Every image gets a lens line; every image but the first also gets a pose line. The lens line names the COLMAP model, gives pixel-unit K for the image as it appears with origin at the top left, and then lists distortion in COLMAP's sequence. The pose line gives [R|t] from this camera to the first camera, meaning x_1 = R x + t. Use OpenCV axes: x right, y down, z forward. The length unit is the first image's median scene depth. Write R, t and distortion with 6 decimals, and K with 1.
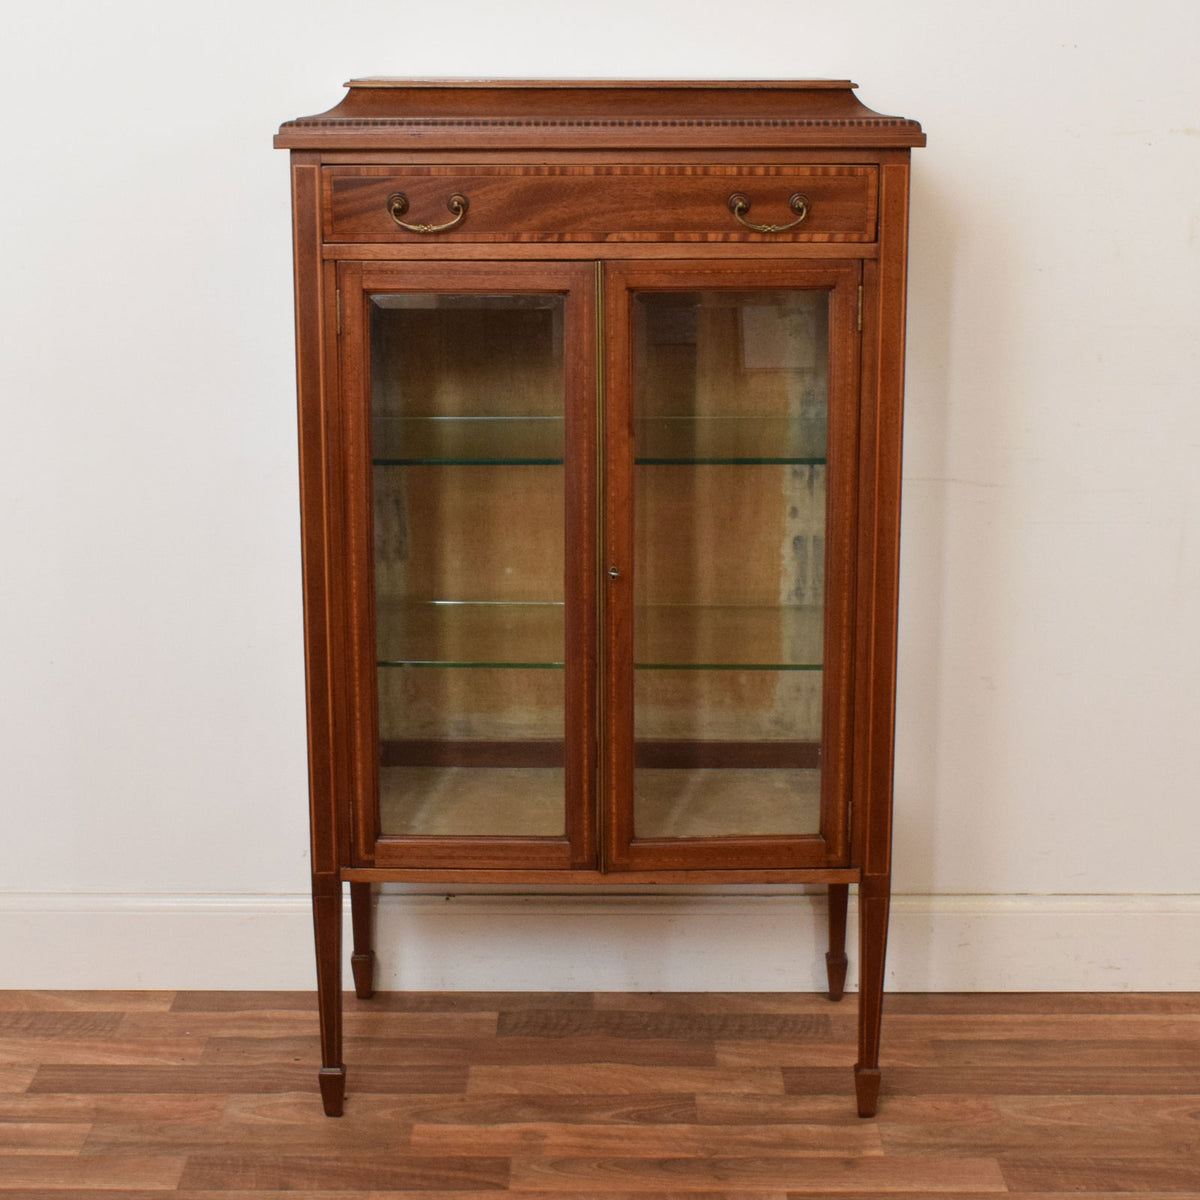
lens RADIAL K [[2068.5, 0, 592.0], [0, 2068.5, 502.1], [0, 0, 1]] dist [-0.015763, 0.000000]
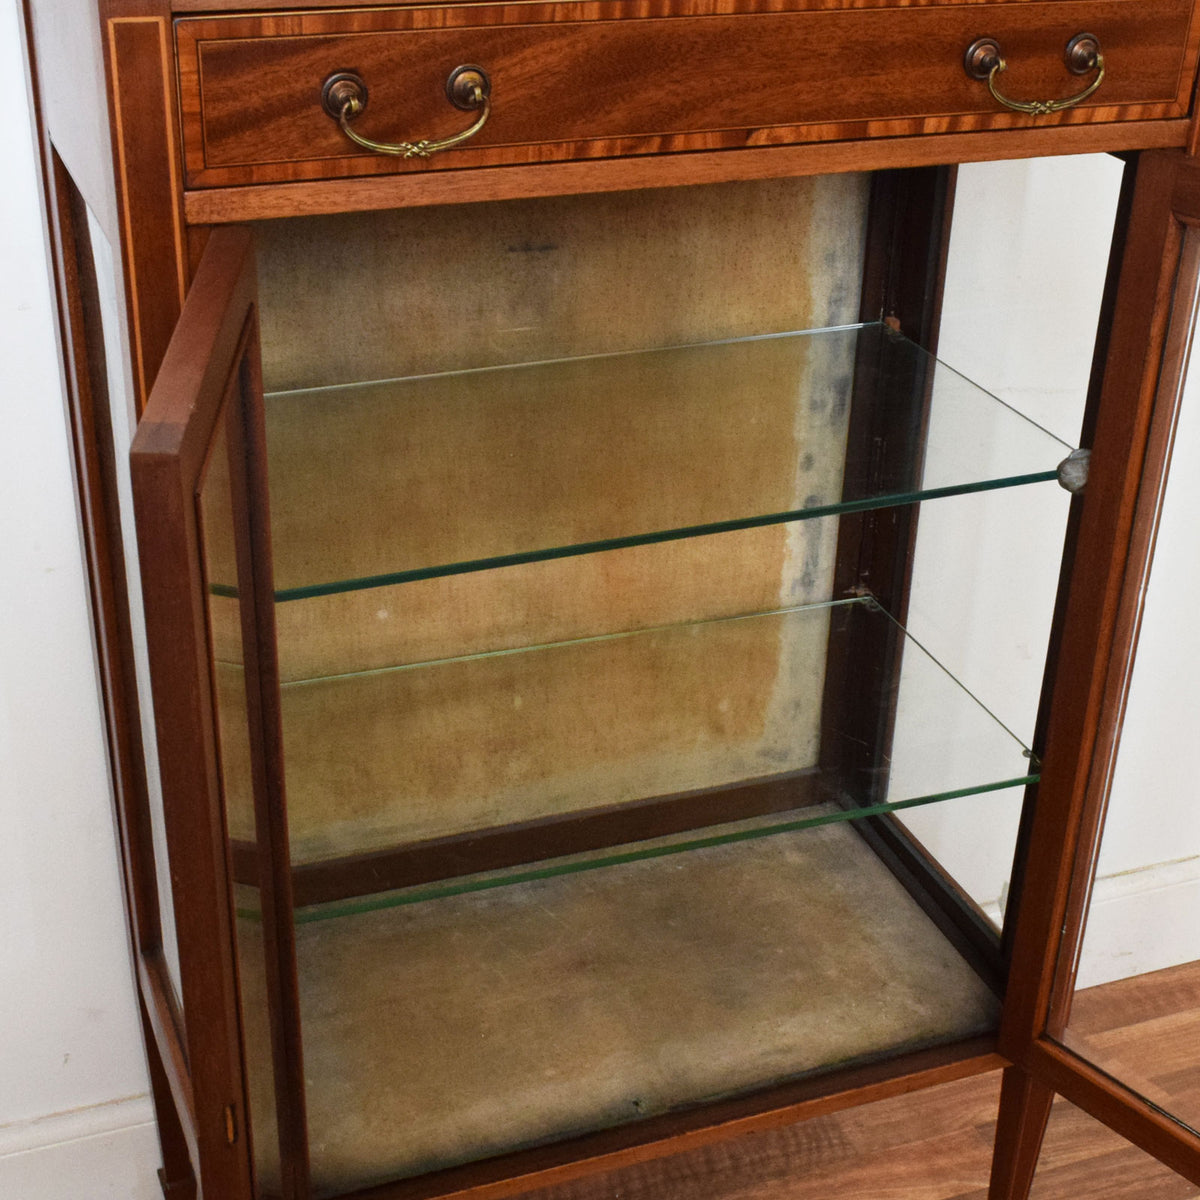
lens RADIAL K [[1867.0, 0, 593.4], [0, 1867.0, 593.3], [0, 0, 1]] dist [-0.015180, 0.000000]
pose [[0.932577, -0.143777, 0.331103, -0.195204], [0.042696, 0.954749, 0.294331, -0.157688], [-0.358438, -0.260350, 0.896515, 0.577033]]
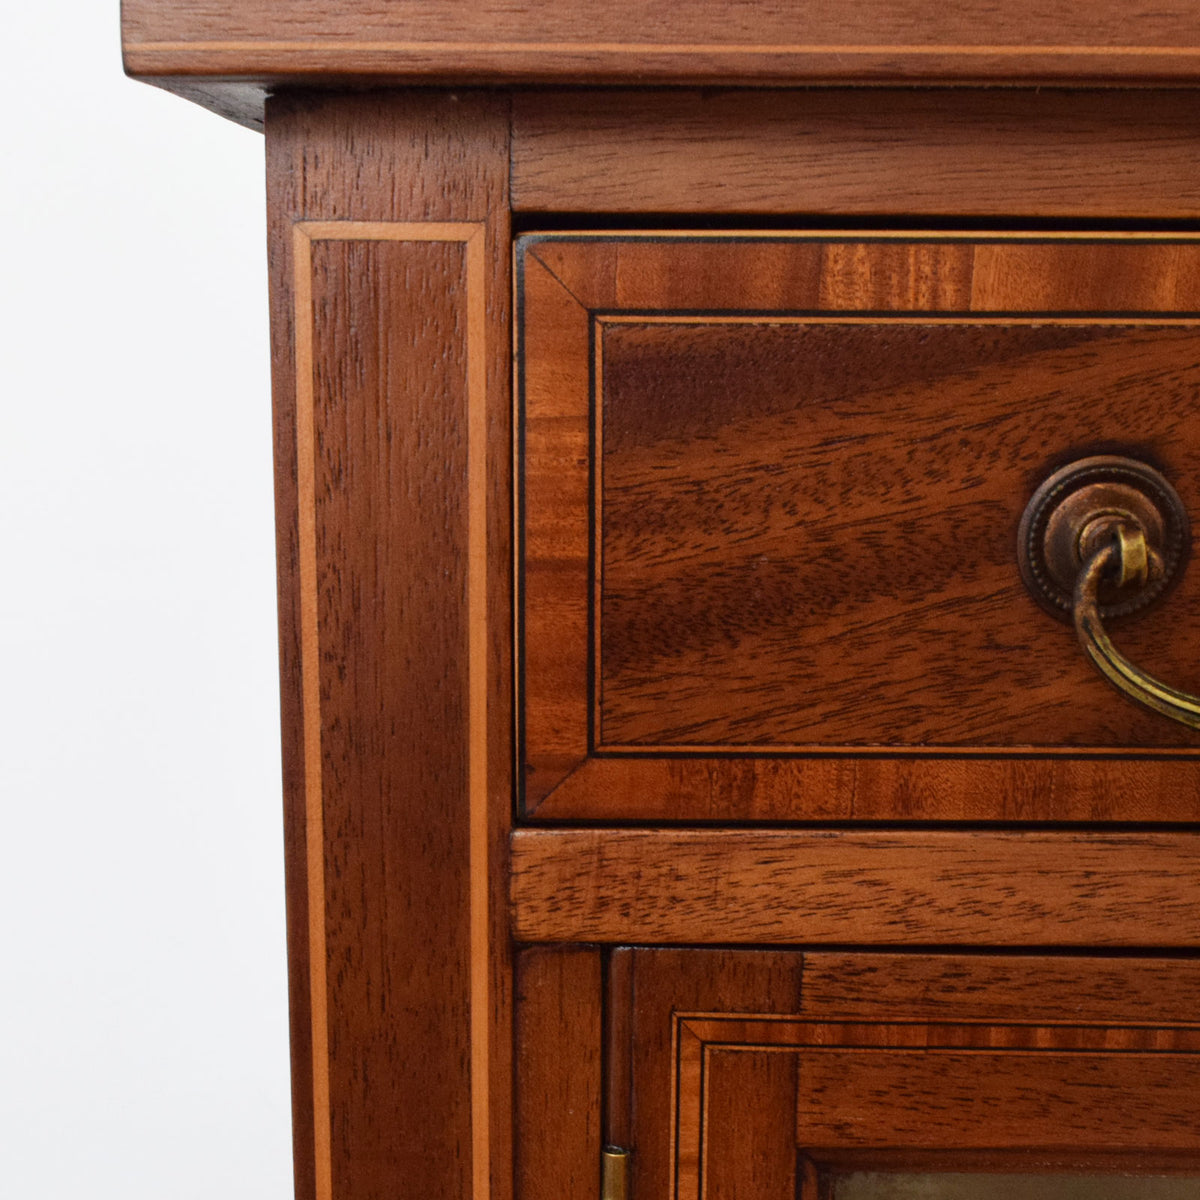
lens RADIAL K [[2146.5, 0, 610.0], [0, 2146.5, 611.4], [0, 0, 1]] dist [-0.005543, 0.000000]
pose [[0.999937, 0.009896, 0.005322, -0.125022], [-0.009836, 0.999889, -0.011186, -0.137384], [-0.005433, 0.011133, 0.999923, 0.864120]]
